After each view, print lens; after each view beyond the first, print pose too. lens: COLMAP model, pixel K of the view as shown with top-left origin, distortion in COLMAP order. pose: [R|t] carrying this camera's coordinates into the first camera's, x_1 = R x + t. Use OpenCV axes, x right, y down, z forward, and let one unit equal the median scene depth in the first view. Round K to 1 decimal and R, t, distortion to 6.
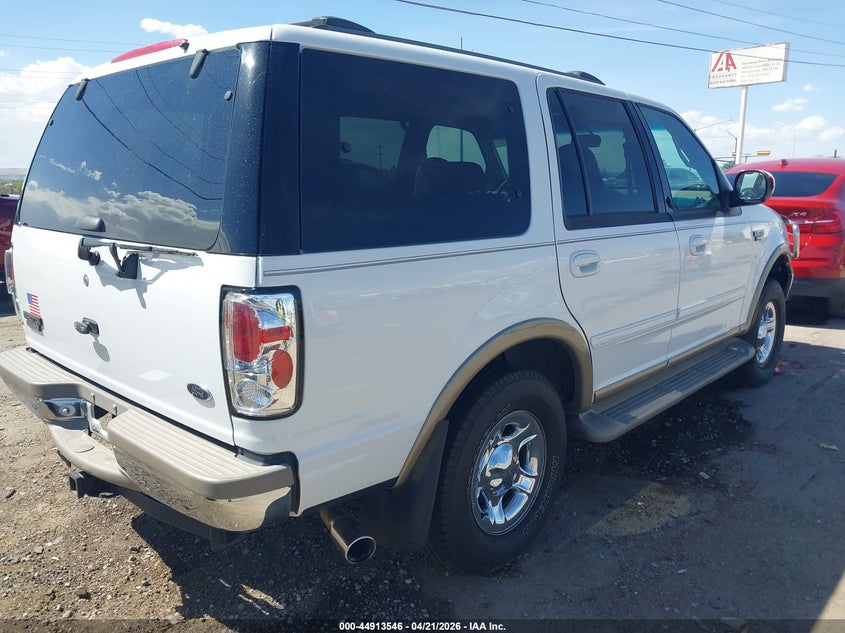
lens RADIAL K [[700.8, 0, 422.5], [0, 700.8, 316.5], [0, 0, 1]] dist [-0.140947, -0.002816]
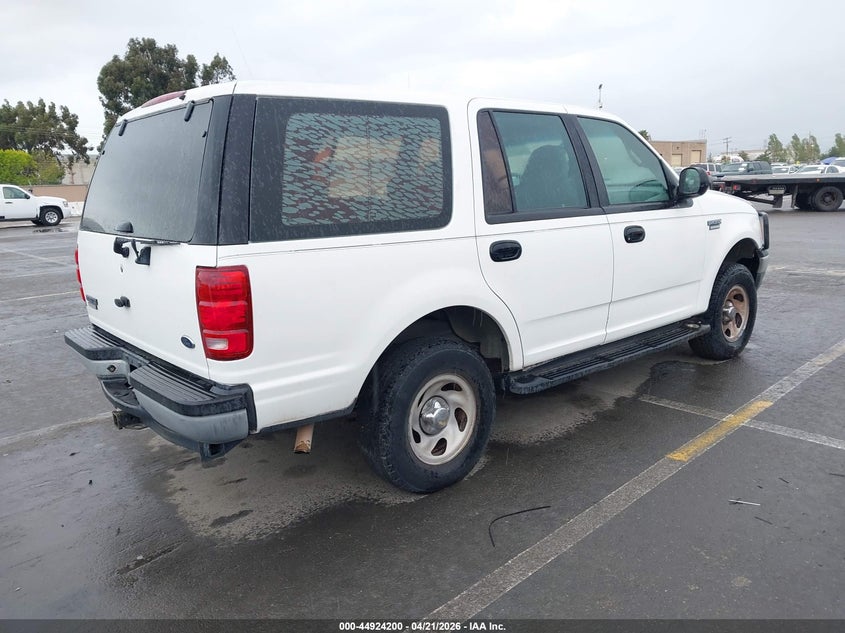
lens RADIAL K [[700.8, 0, 422.5], [0, 700.8, 316.5], [0, 0, 1]] dist [-0.140947, -0.002816]
pose [[0.991113, -0.006584, -0.132862, 0.296476], [0.006079, 0.999973, -0.004207, 0.055546], [0.132886, 0.003361, 0.991126, -0.296907]]
